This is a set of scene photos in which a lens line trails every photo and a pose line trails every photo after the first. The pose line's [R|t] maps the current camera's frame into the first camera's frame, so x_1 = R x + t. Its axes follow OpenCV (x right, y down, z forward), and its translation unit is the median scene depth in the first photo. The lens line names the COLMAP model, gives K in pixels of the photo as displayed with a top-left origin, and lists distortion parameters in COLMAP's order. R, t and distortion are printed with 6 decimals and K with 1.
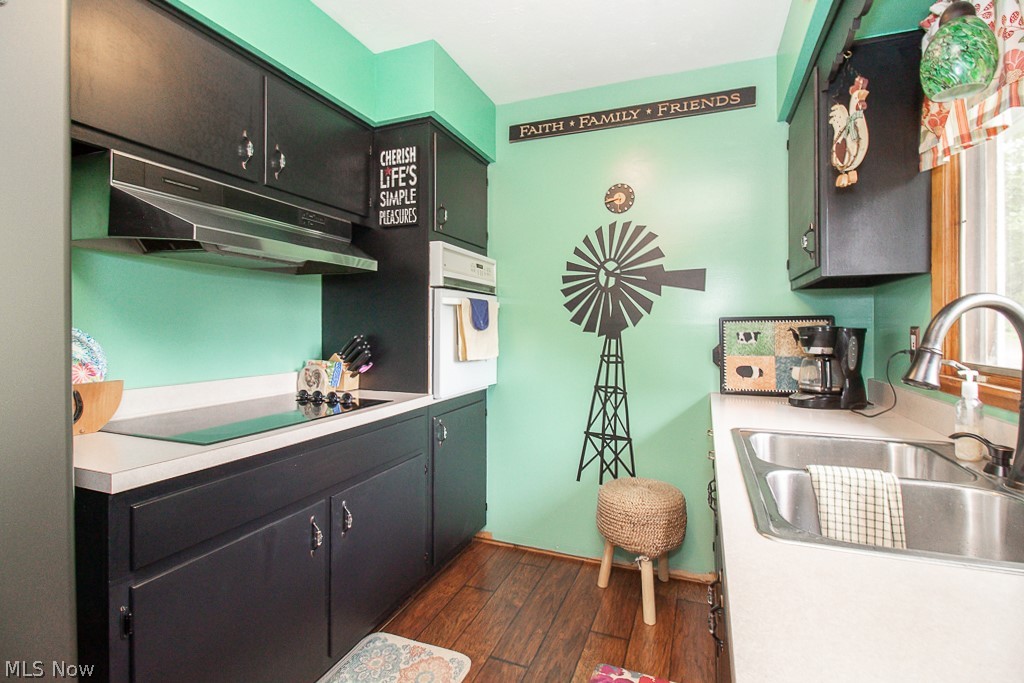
lens RADIAL K [[478.1, 0, 511.7], [0, 478.1, 327.8], [0, 0, 1]] dist [0.011515, -0.007652]
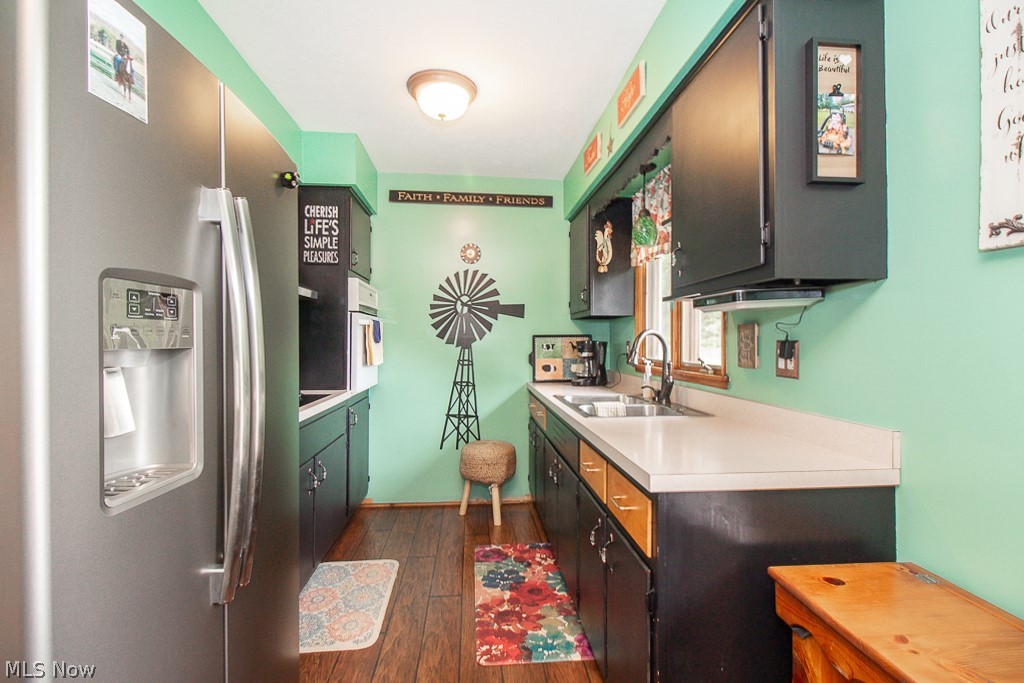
lens RADIAL K [[478.1, 0, 505.2], [0, 478.1, 340.3], [0, 0, 1]] dist [0.011515, -0.007652]
pose [[0.897143, 0.002868, 0.441731, -0.369256], [-0.003666, 0.999993, 0.000951, -0.005851], [-0.441725, -0.002472, 0.897147, -0.413241]]
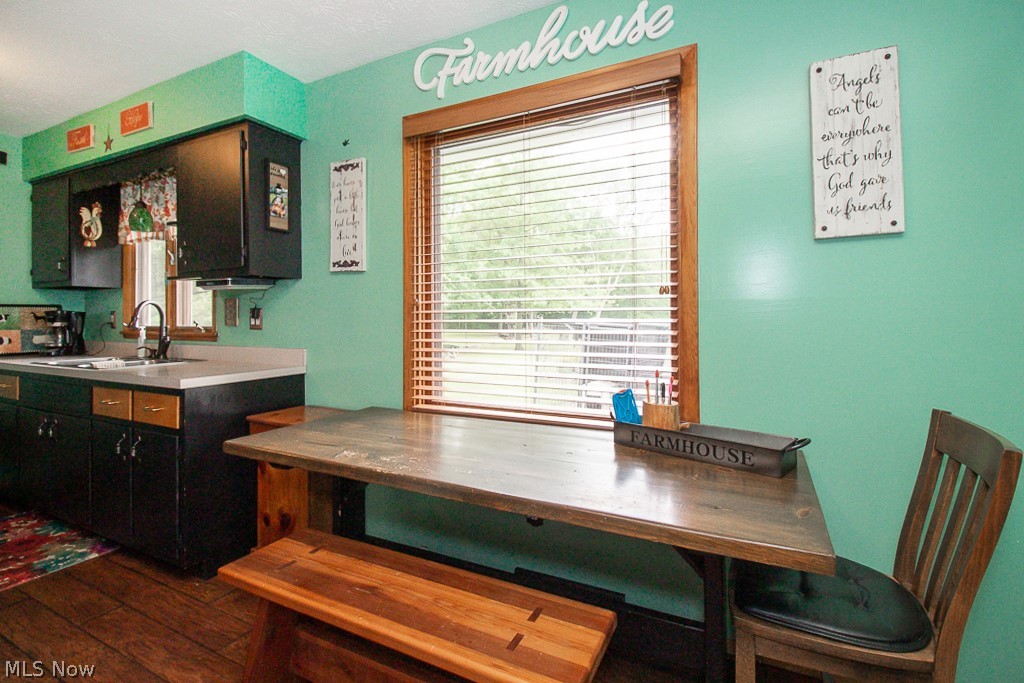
lens RADIAL K [[478.1, 0, 512.5], [0, 478.1, 317.0], [0, 0, 1]] dist [0.011515, -0.007652]
pose [[0.090813, 0.003332, 0.995862, -0.859372], [-0.001599, 0.999994, -0.003200, 0.019356], [-0.995867, -0.001302, 0.090818, -0.737429]]
